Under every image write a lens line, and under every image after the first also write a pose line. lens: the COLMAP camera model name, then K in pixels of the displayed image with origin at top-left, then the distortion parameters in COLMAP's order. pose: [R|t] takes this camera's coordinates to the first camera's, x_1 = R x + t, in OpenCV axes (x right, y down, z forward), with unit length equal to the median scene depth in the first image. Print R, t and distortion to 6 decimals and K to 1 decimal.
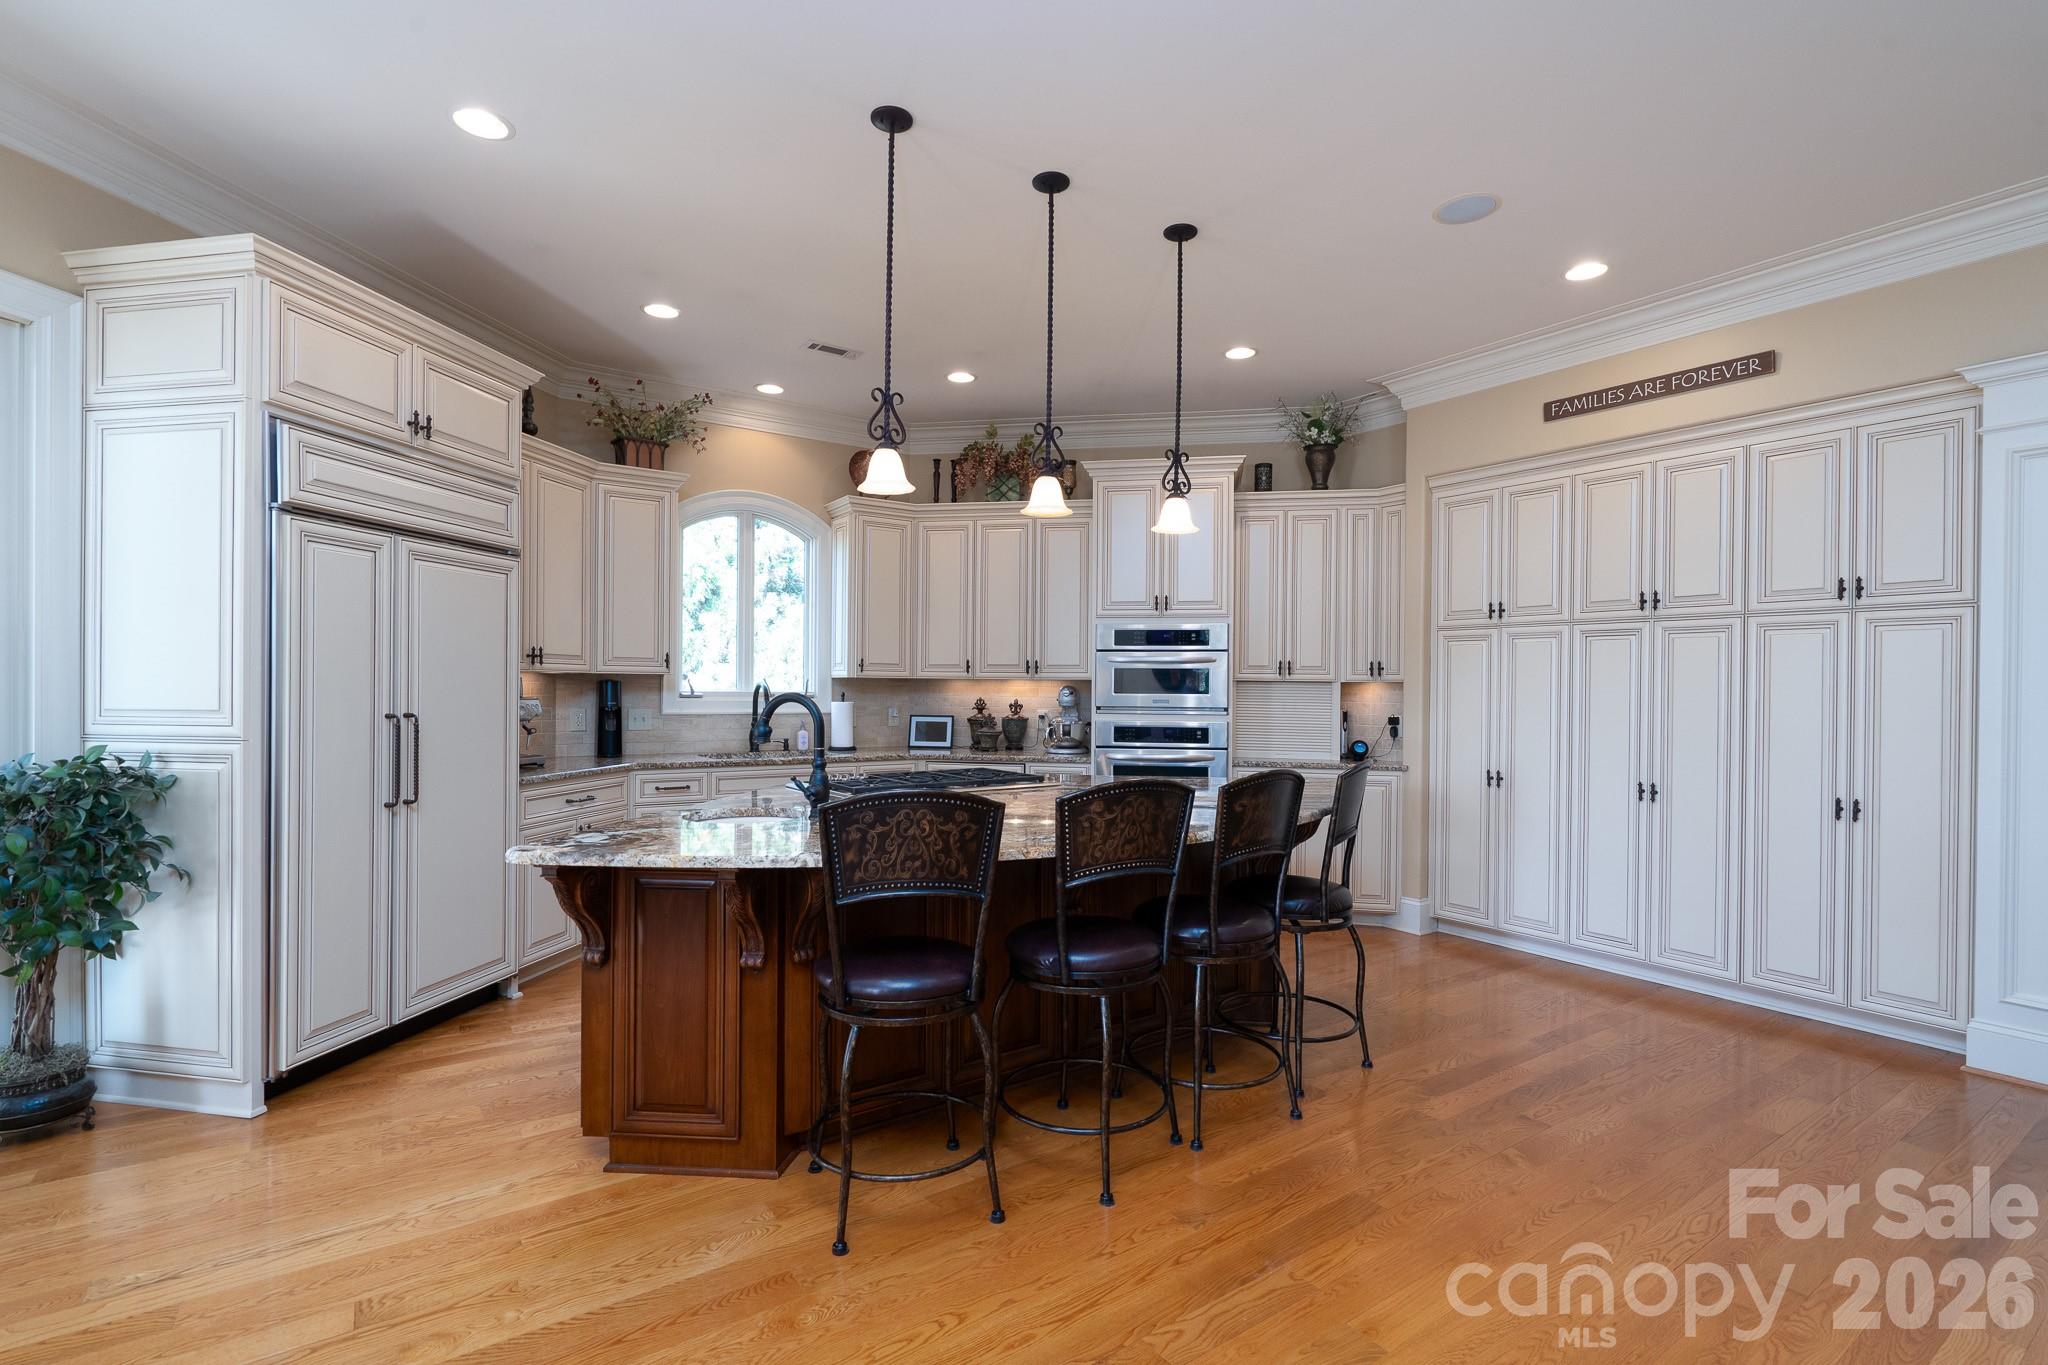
lens RADIAL K [[936.5, 0, 1009.6], [0, 936.5, 690.5], [0, 0, 1]] dist [-0.007760, 0.001333]
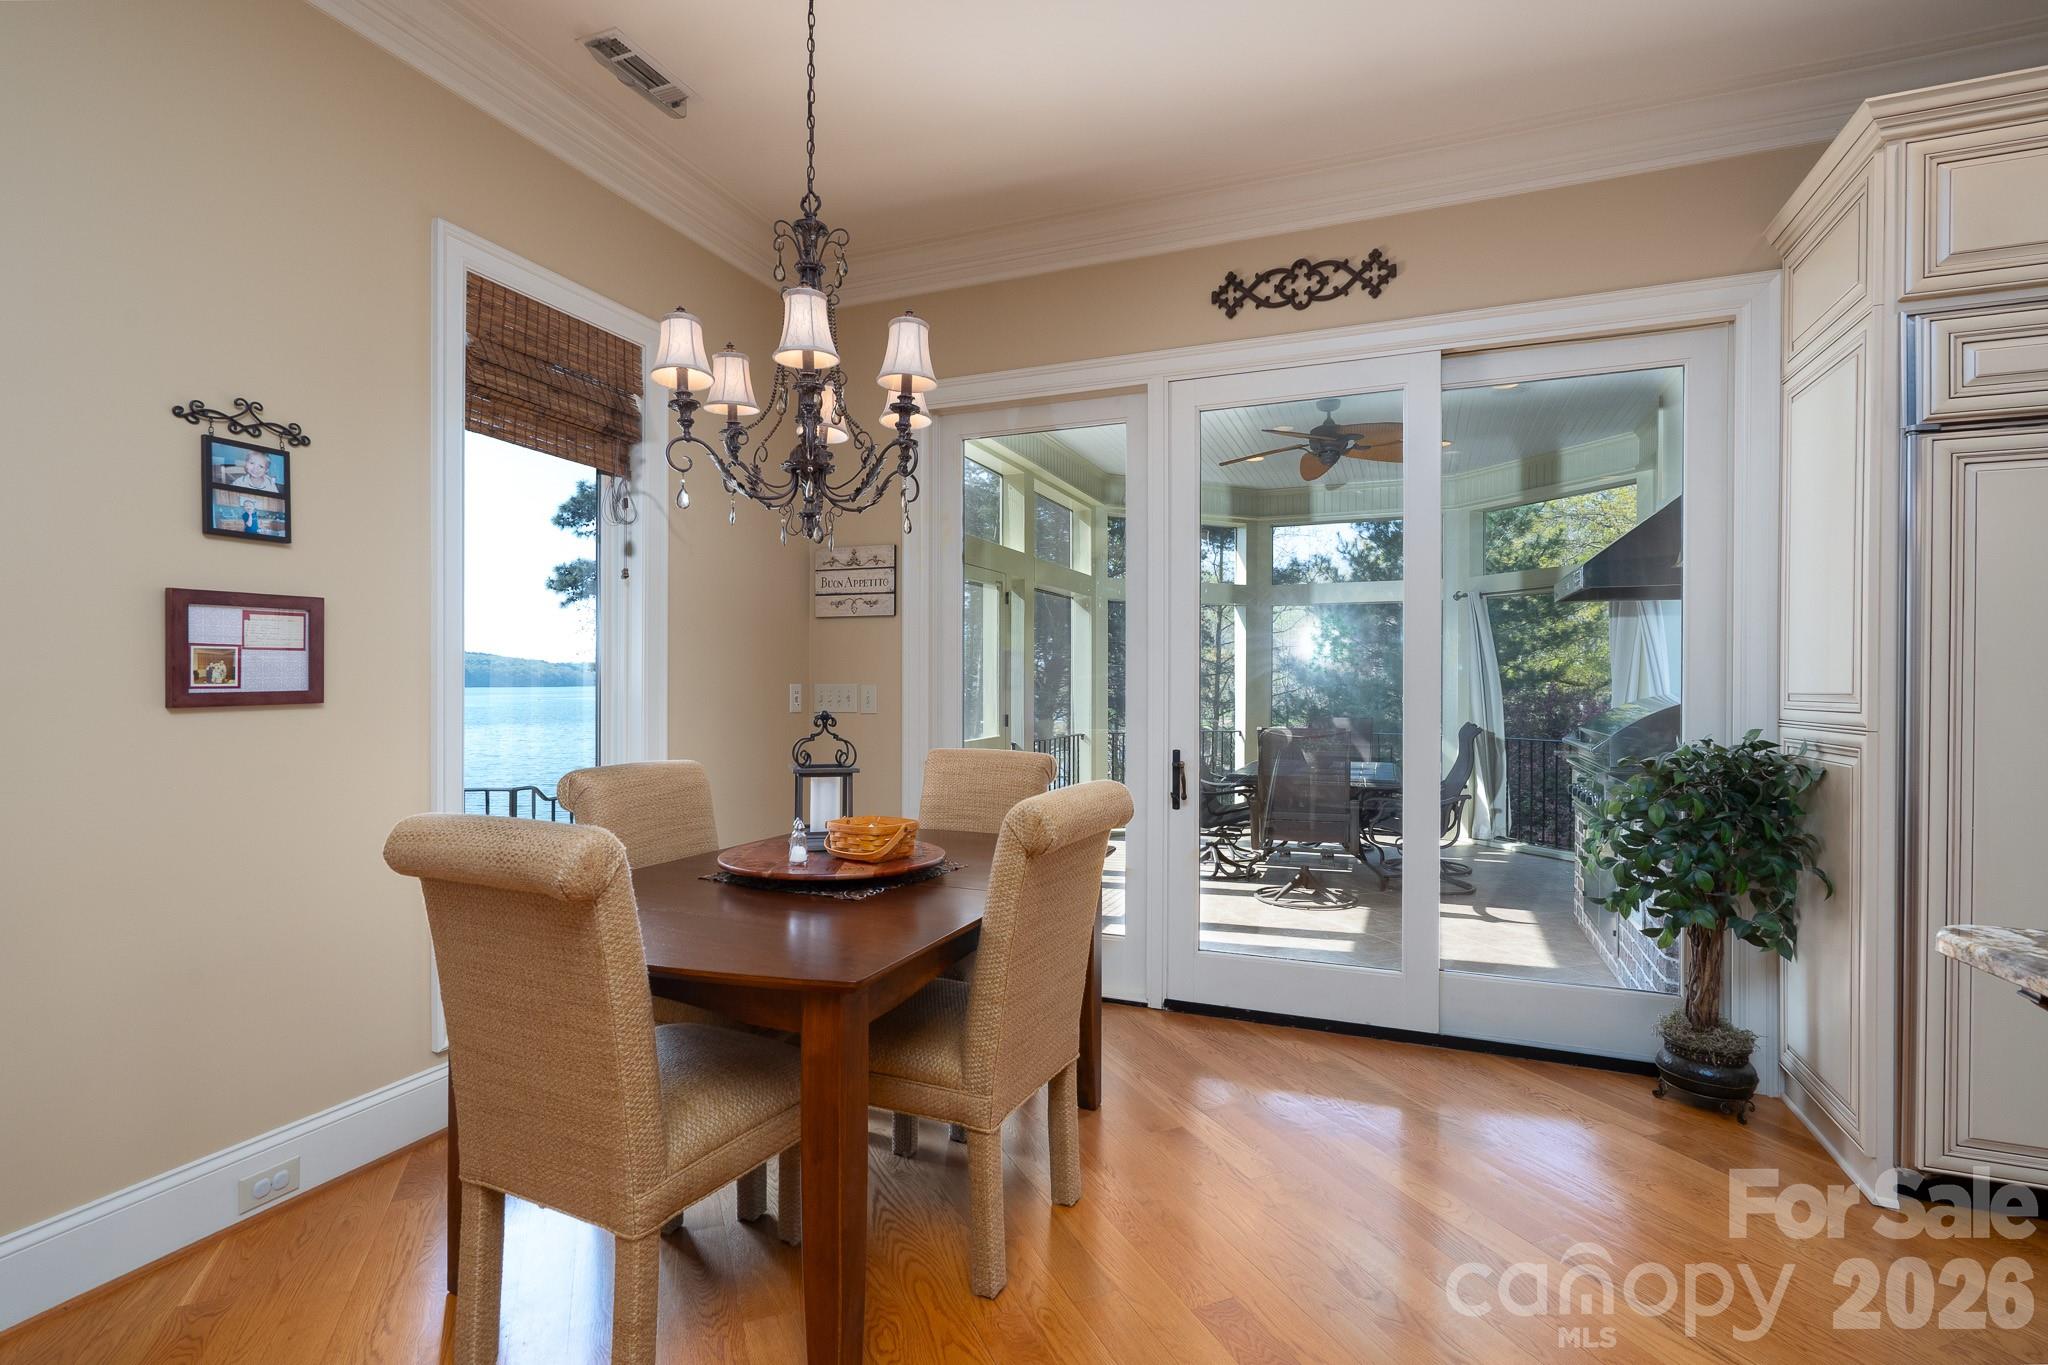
lens RADIAL K [[936.5, 0, 1007.7], [0, 936.5, 687.9], [0, 0, 1]] dist [-0.007760, 0.001333]
pose [[-0.201615, -0.003794, -0.979458, 0.069660], [-0.011265, 0.999935, -0.001555, 0.015217], [0.979400, 0.010720, -0.201645, 0.251692]]
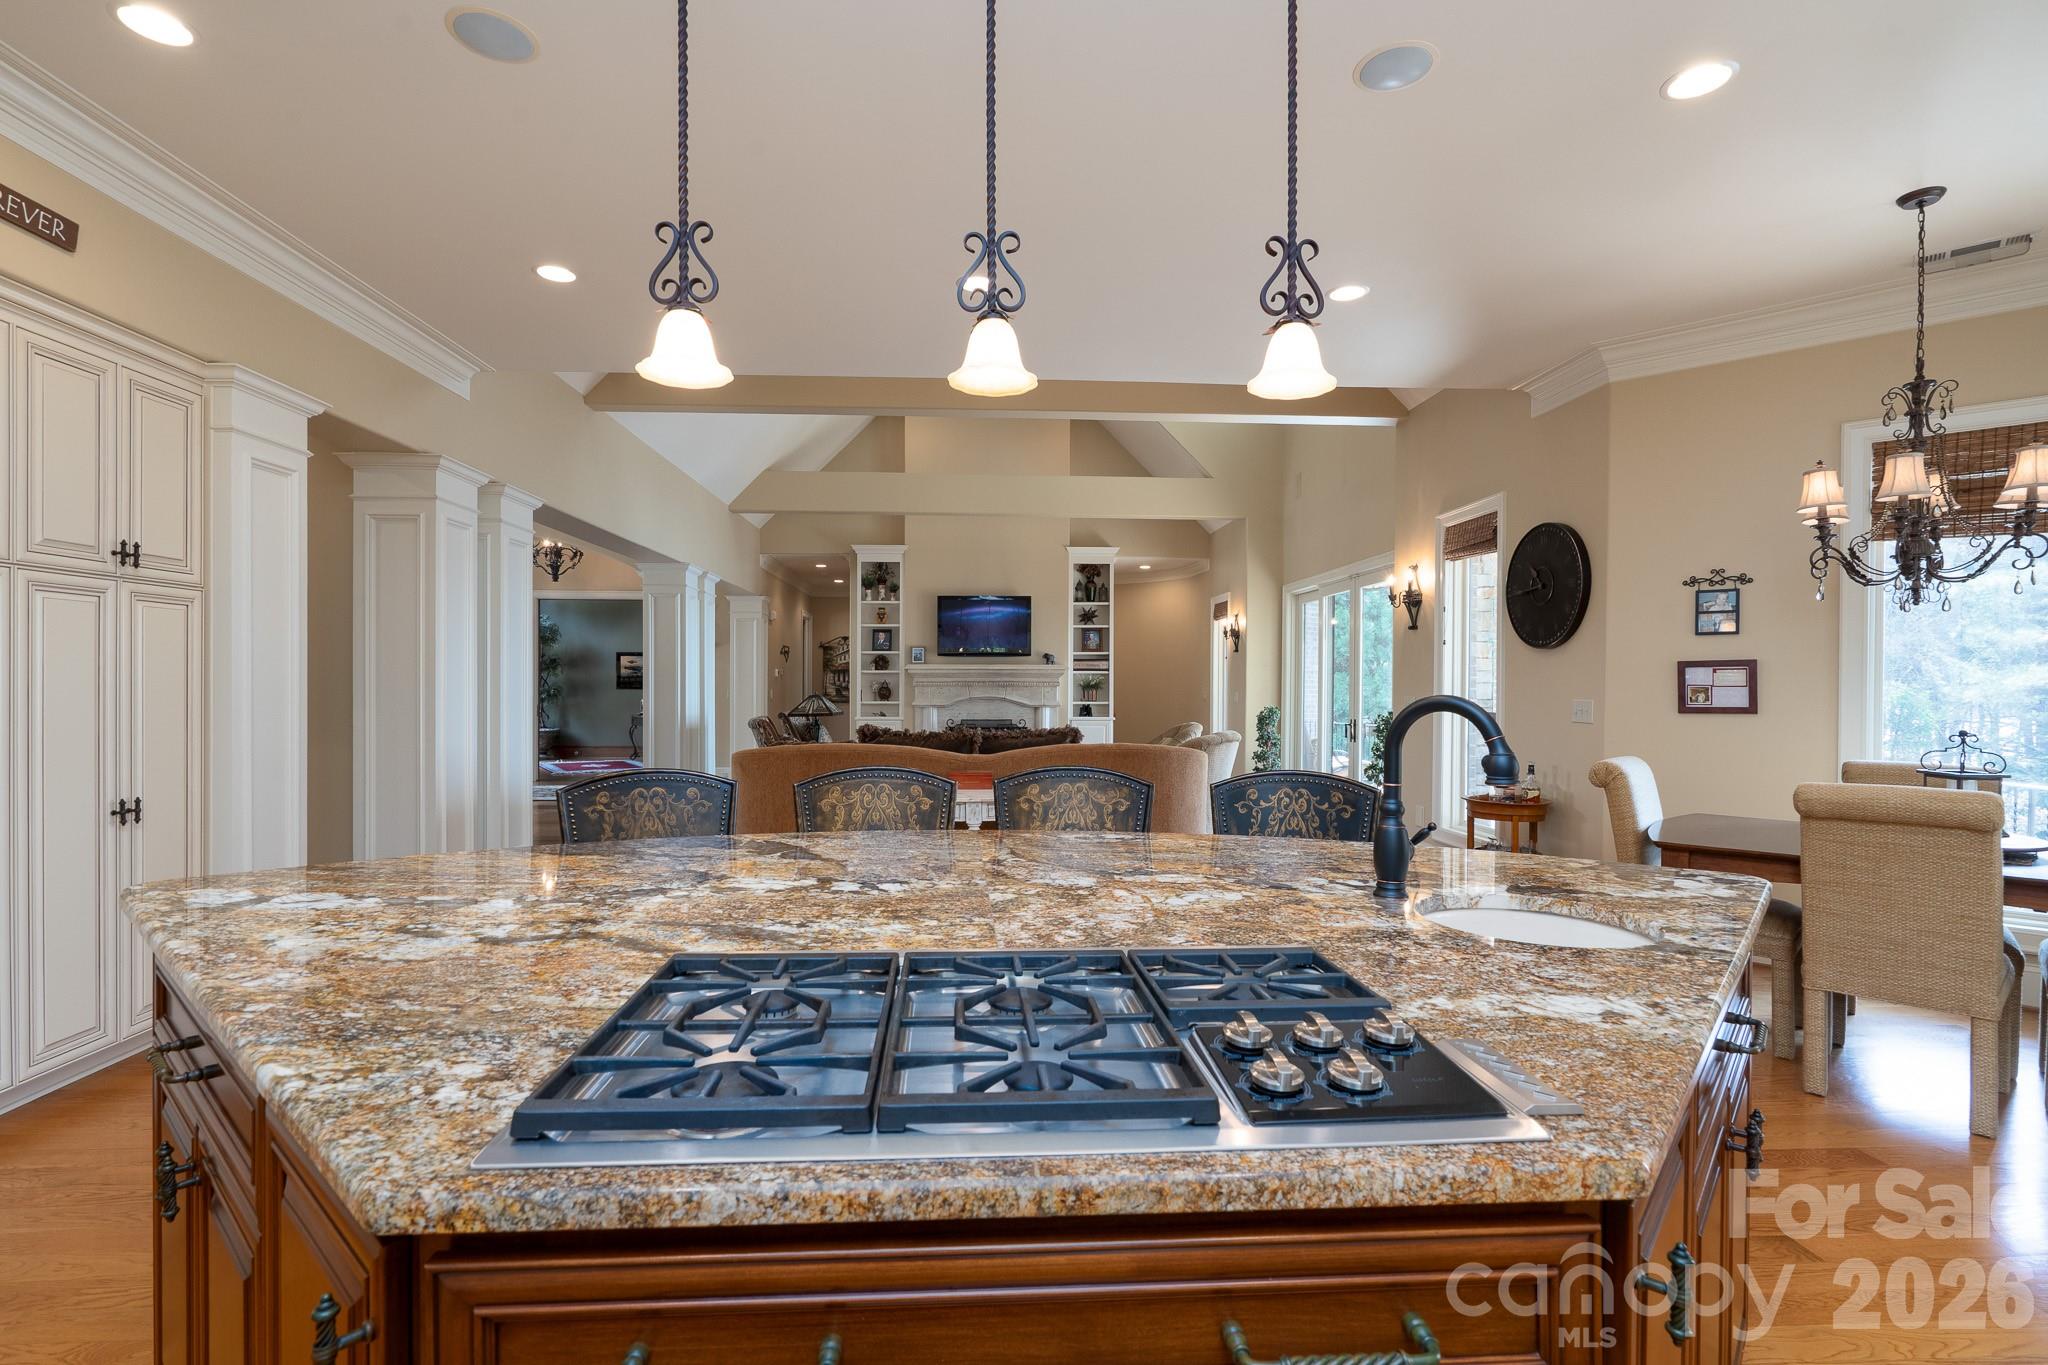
lens RADIAL K [[936.5, 0, 1021.1], [0, 936.5, 691.1], [0, 0, 1]] dist [-0.007760, 0.001333]
pose [[-0.863241, -0.017882, 0.504475, -0.160706], [-0.009458, 0.999770, 0.019255, -0.006972], [-0.504703, 0.011850, -0.863212, 0.965498]]
